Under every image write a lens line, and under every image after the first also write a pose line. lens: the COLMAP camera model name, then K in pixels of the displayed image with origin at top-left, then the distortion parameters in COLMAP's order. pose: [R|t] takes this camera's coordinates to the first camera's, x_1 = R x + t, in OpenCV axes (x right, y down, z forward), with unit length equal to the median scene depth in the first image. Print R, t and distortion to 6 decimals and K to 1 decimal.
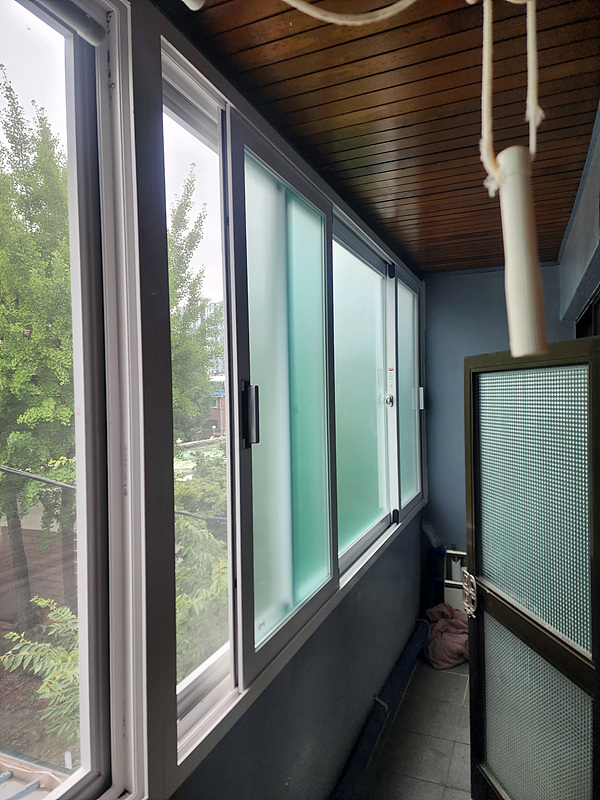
lens RADIAL K [[533.9, 0, 298.7], [0, 533.9, 397.6], [0, 0, 1]] dist [0.041773, -0.026243]
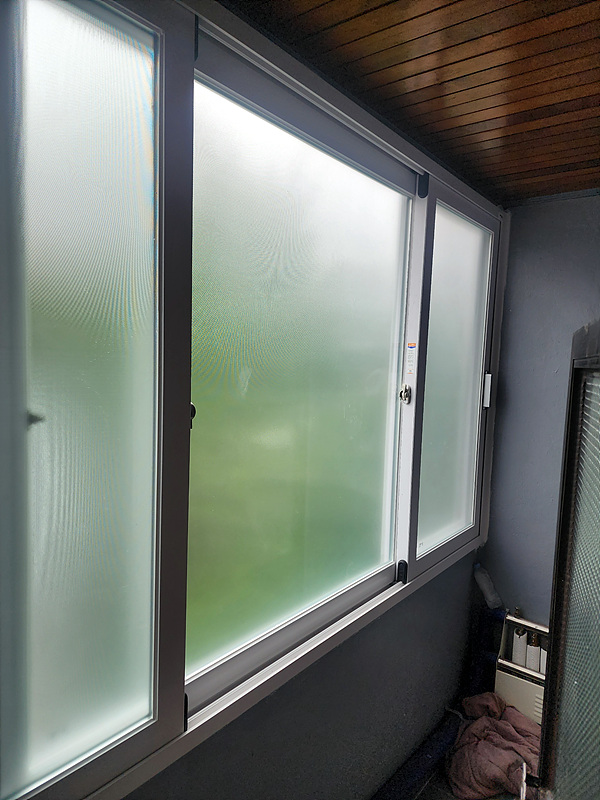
lens RADIAL K [[533.9, 0, 296.3], [0, 533.9, 398.4], [0, 0, 1]] dist [0.041773, -0.026243]
pose [[0.961100, 0.079549, -0.264499, 0.189417], [-0.060654, 0.995038, 0.078864, -0.029108], [0.269460, -0.059753, 0.961156, 0.307559]]
